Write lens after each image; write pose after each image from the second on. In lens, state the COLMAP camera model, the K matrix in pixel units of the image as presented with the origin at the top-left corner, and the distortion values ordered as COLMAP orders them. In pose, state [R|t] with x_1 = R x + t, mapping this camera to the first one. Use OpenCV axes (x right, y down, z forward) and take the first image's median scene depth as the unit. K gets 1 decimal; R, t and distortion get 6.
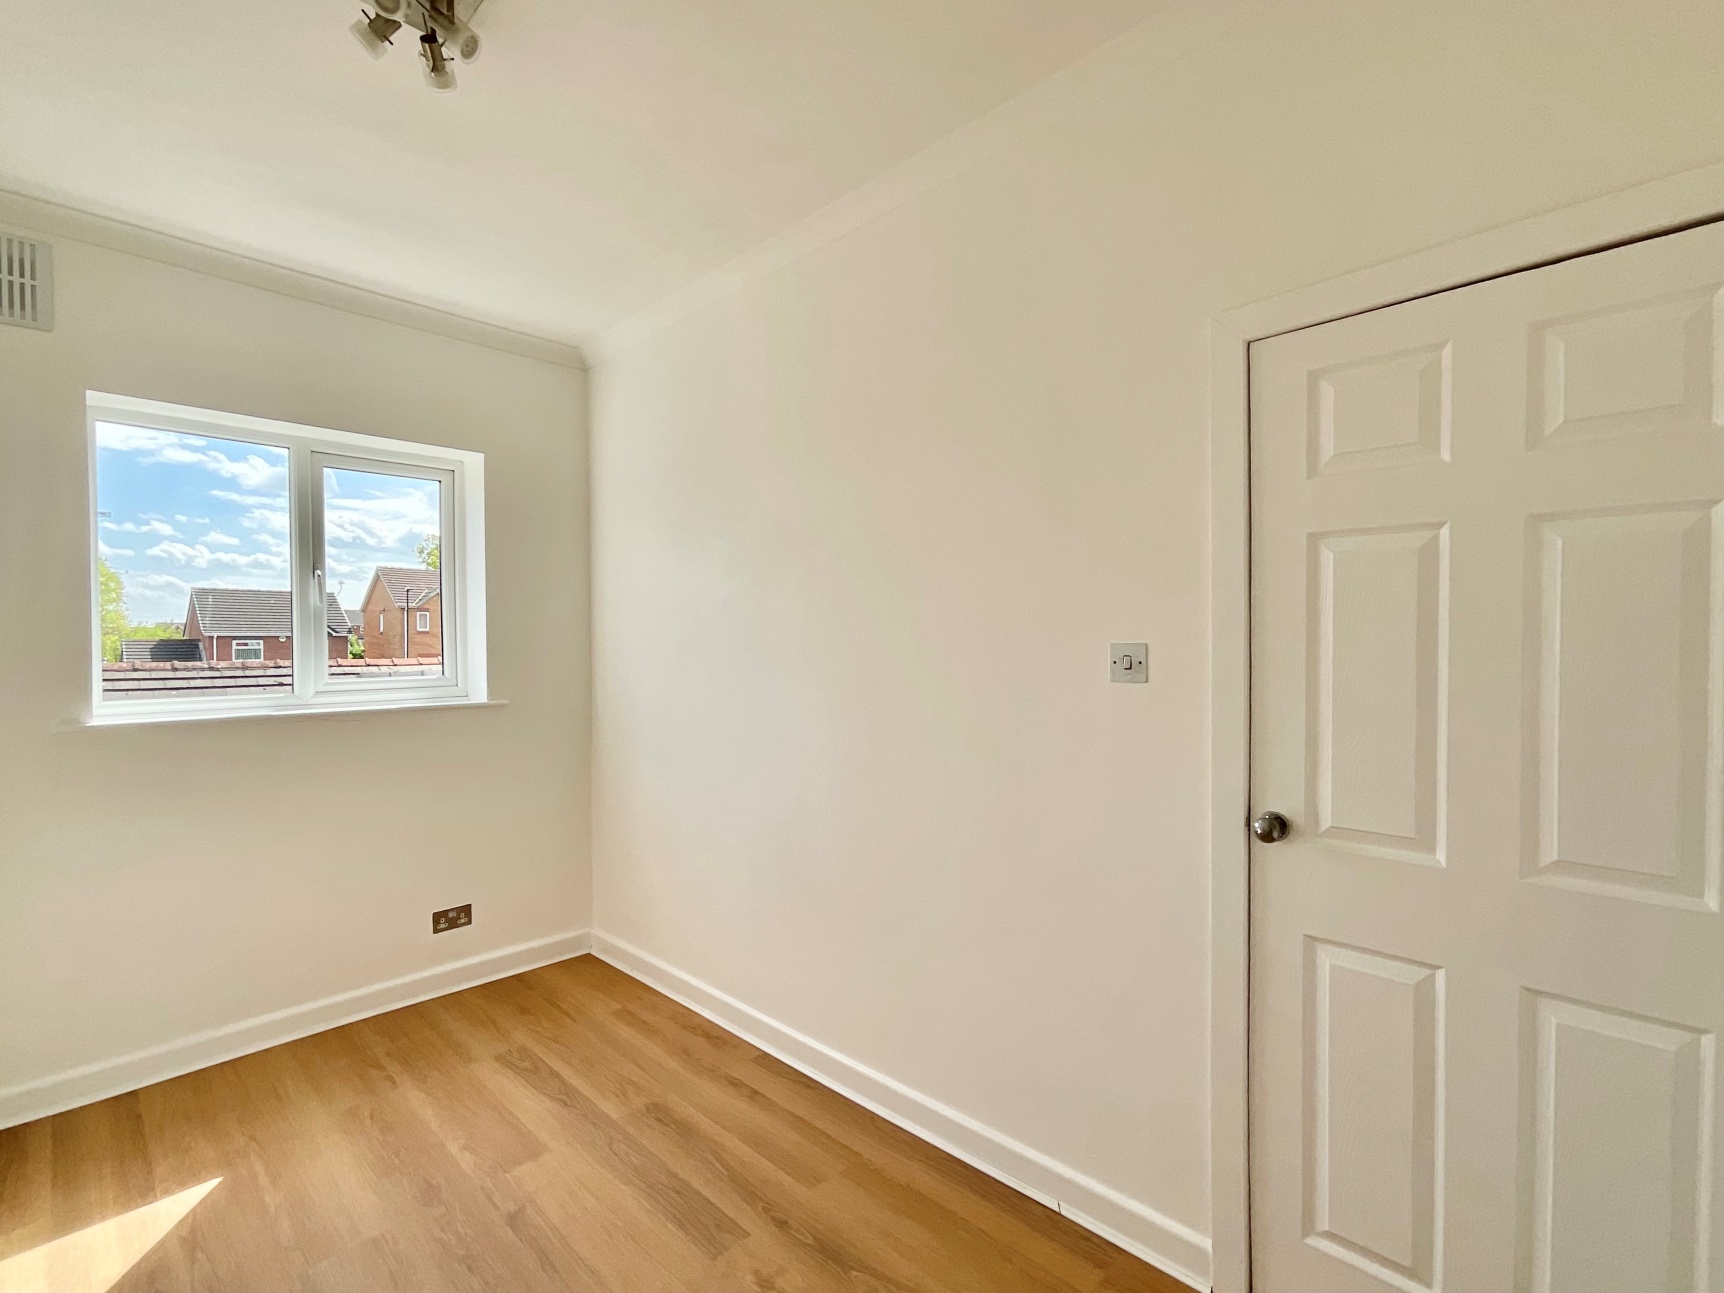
lens RADIAL K [[732.5, 0, 856.6], [0, 732.5, 660.2], [0, 0, 1]] dist [-0.000128, 0.000161]
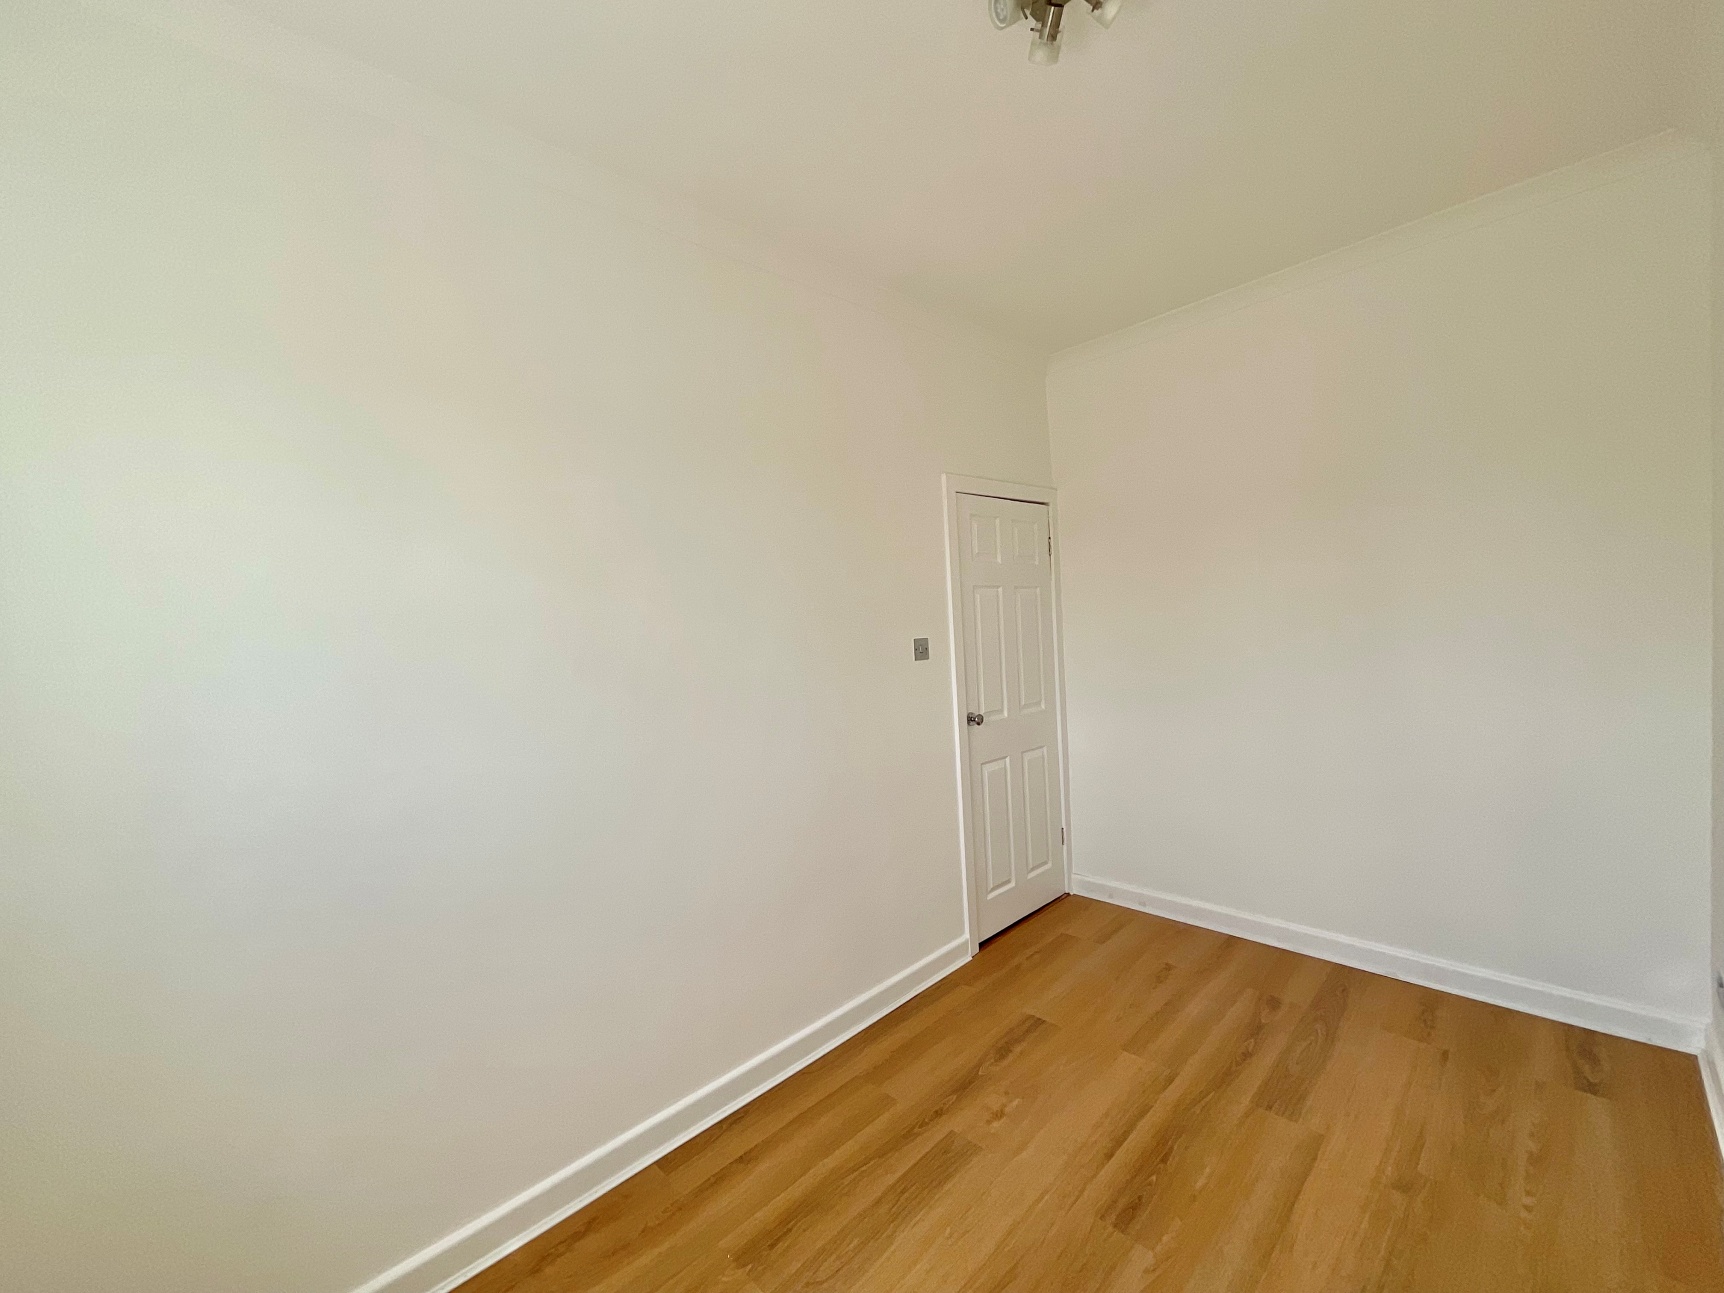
lens RADIAL K [[683.2, 0, 852.9], [0, 683.2, 652.3], [0, 0, 1]] dist [0.006884, 0.000053]
pose [[0.067728, -0.042160, 0.996813, -1.174572], [0.069144, 0.996903, 0.037466, -0.055970], [-0.995305, 0.066386, 0.070433, 0.964742]]
